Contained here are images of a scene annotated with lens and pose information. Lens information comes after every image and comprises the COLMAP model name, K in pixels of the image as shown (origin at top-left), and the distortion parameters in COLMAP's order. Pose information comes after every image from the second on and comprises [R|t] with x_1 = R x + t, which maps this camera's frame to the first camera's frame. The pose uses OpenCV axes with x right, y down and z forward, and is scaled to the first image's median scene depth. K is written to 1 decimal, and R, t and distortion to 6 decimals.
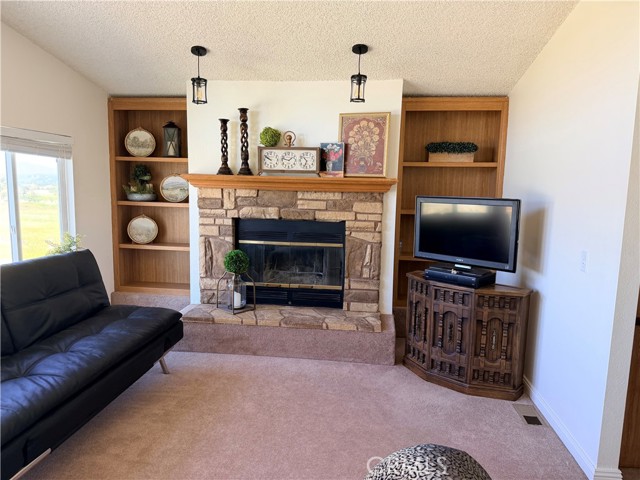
lens RADIAL K [[452.8, 0, 320.0], [0, 452.8, 240.0], [0, 0, 1]] dist [0.096871, -0.139827]
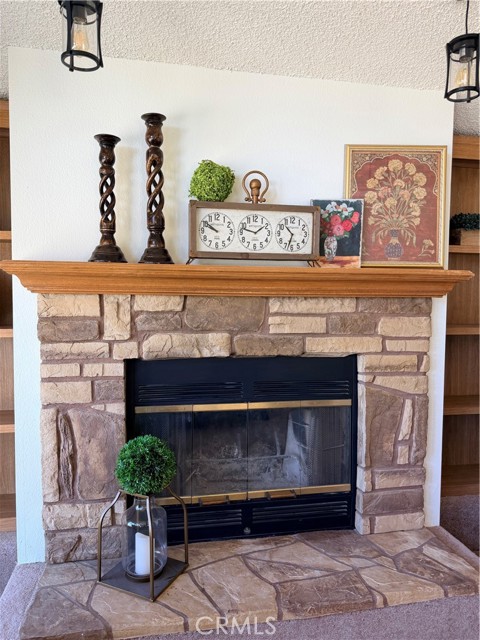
lens RADIAL K [[459.3, 0, 240.0], [0, 459.3, 320.0], [0, 0, 1]] dist [0.085903, -0.155014]
pose [[0.952646, -0.028741, 0.302721, -0.226754], [0.051379, 0.996424, -0.067084, -0.052853], [-0.299710, 0.079461, 0.950715, 0.548185]]
